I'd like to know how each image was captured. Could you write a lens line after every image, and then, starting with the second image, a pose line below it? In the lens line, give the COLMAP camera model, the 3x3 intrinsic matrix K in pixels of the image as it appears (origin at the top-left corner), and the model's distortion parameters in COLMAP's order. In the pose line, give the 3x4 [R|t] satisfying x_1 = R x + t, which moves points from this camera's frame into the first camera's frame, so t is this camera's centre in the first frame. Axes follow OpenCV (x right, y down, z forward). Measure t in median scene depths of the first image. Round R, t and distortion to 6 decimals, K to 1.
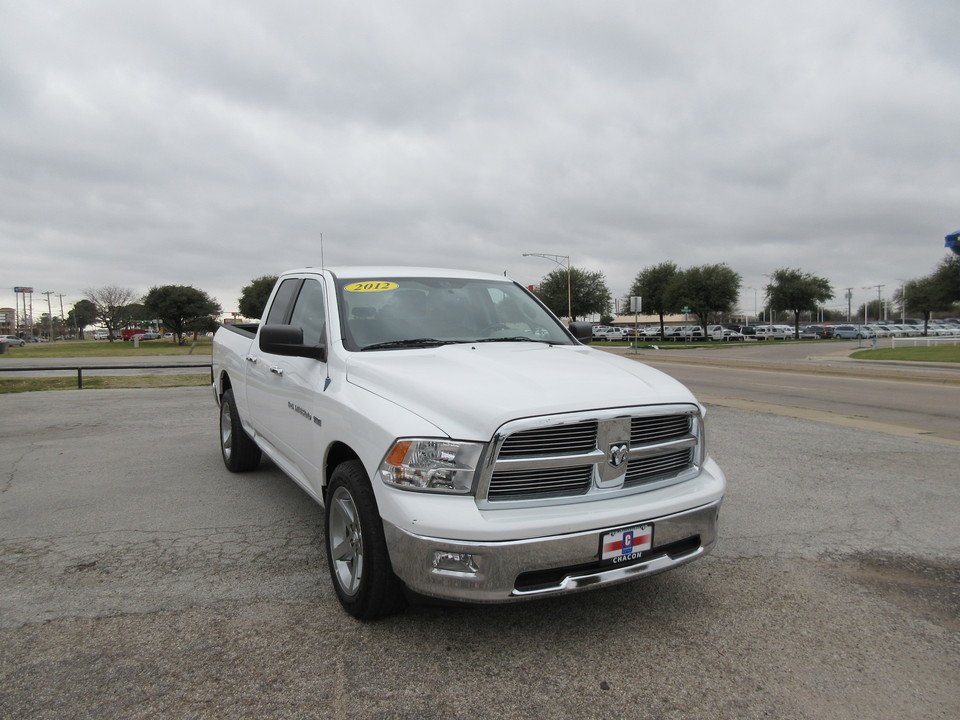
lens RADIAL K [[706.8, 0, 482.3], [0, 706.8, 362.7], [0, 0, 1]] dist [-0.013260, 0.003418]
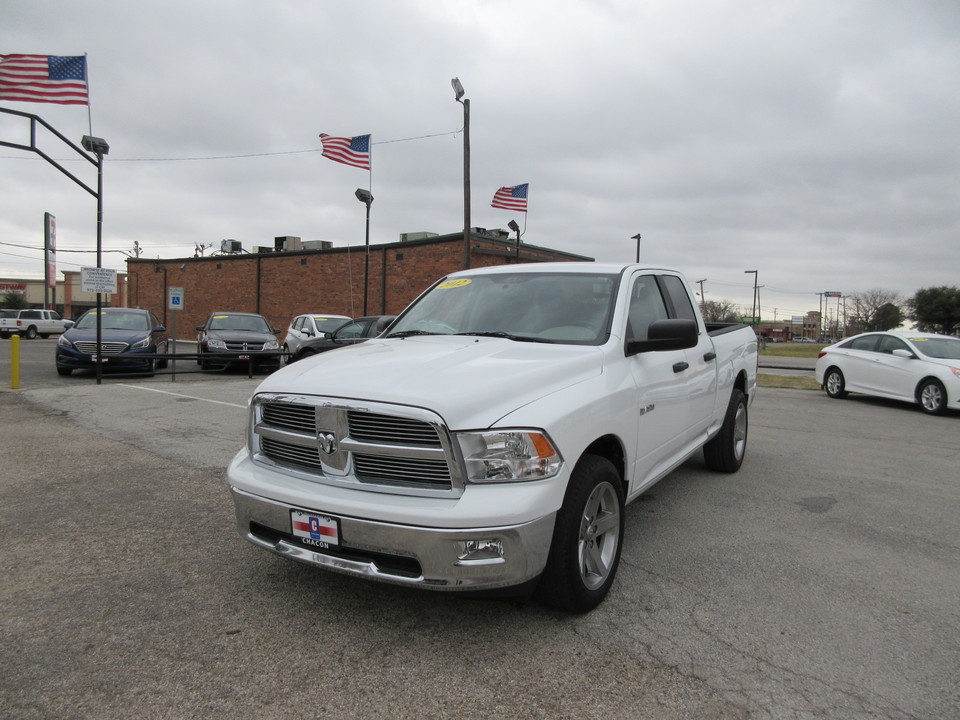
lens RADIAL K [[706.8, 0, 467.2], [0, 706.8, 367.5], [0, 0, 1]] dist [-0.013260, 0.003418]
pose [[0.471309, 0.066717, -0.879441, 1.132962], [-0.063752, 0.997103, 0.041477, -0.031286], [0.879661, 0.036518, 0.474198, 0.668038]]
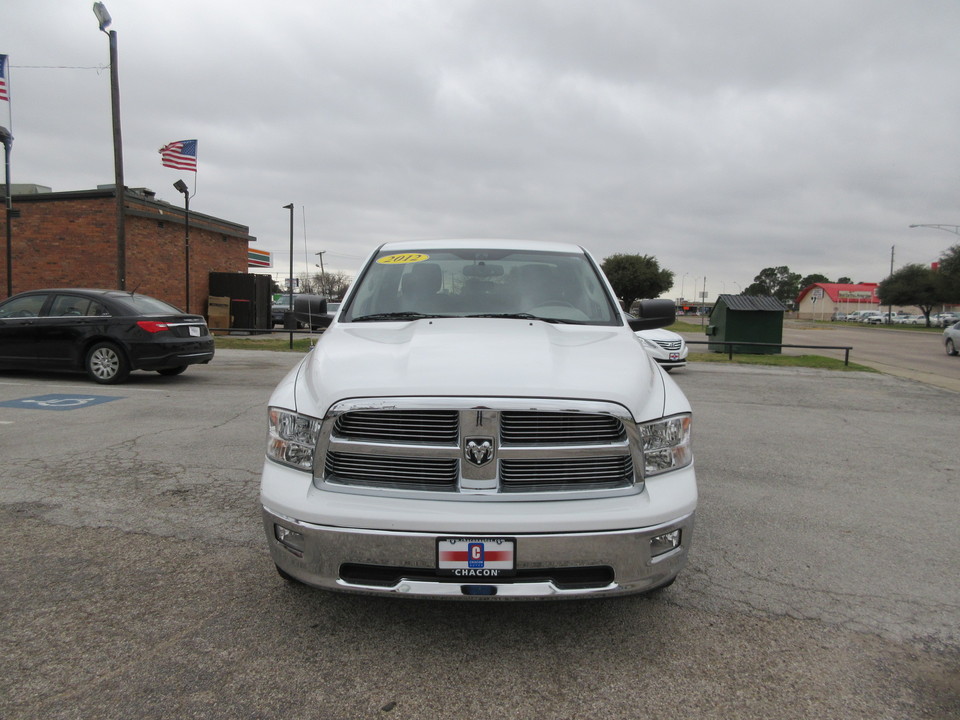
lens RADIAL K [[706.8, 0, 474.3], [0, 706.8, 368.6], [0, 0, 1]] dist [-0.013260, 0.003418]
pose [[0.865733, 0.065234, -0.496238, 0.582005], [-0.044962, 0.997598, 0.052701, -0.013835], [0.498483, -0.023313, 0.866586, 0.253773]]
